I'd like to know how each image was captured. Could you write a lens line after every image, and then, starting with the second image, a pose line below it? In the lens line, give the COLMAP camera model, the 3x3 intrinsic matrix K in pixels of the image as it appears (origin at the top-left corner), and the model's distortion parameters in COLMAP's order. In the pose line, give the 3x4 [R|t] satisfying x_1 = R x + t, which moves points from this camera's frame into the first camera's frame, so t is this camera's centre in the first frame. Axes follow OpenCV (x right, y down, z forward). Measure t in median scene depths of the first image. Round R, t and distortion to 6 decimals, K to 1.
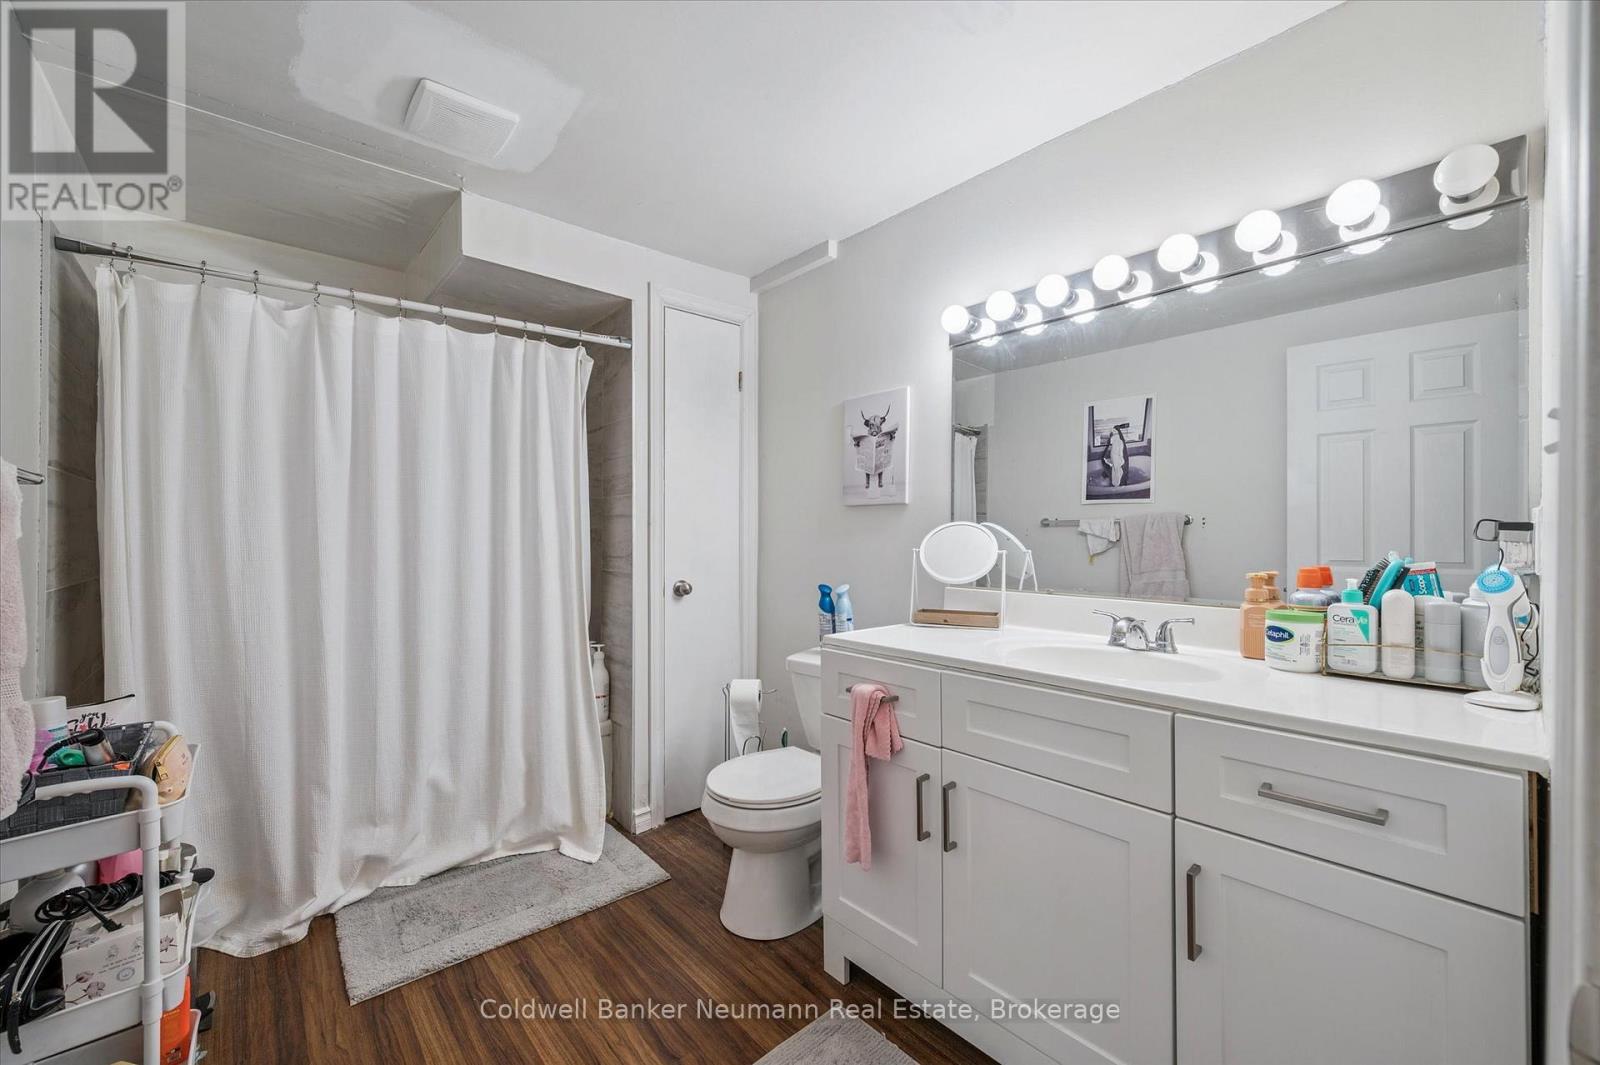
lens RADIAL K [[634.2, 0, 800.9], [0, 634.2, 532.9], [0, 0, 1]] dist [-0.000539, 0.000115]
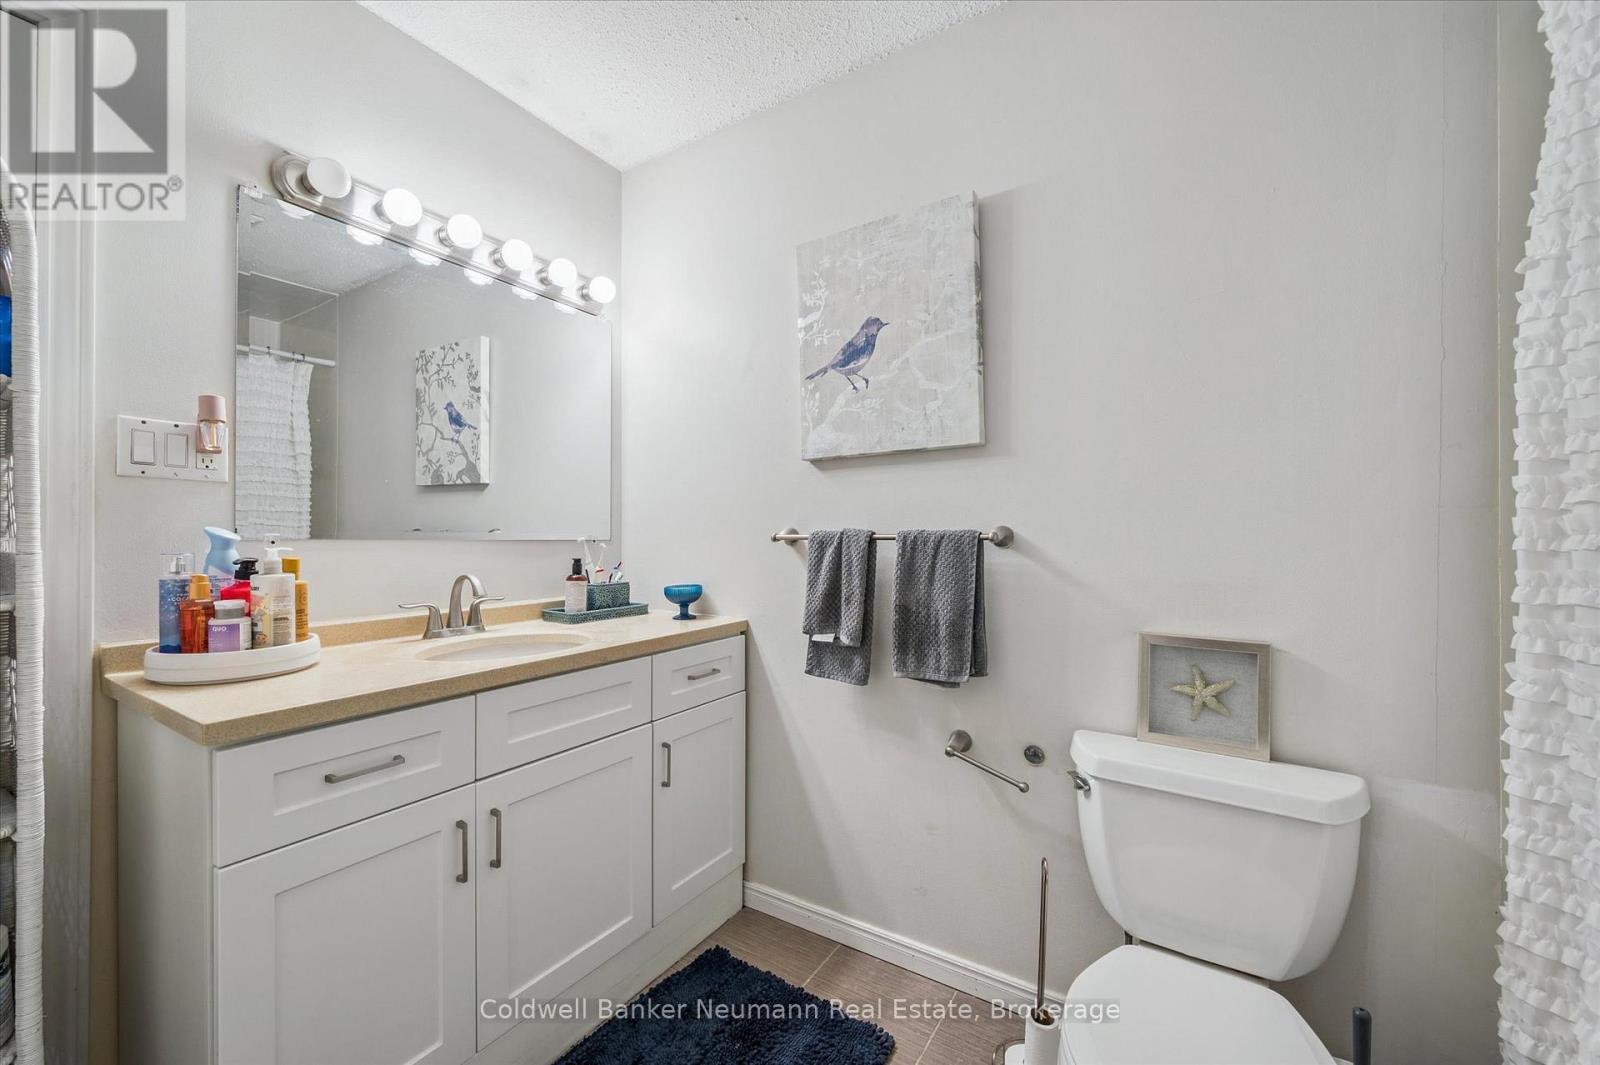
lens RADIAL K [[634.2, 0, 802.3], [0, 634.2, 535.6], [0, 0, 1]] dist [-0.000539, 0.000115]
pose [[-0.276759, 0.004495, 0.960929, -0.993864], [0.003225, 0.999988, -0.003749, 0.006137], [-0.960934, 0.002061, -0.276770, 1.085031]]
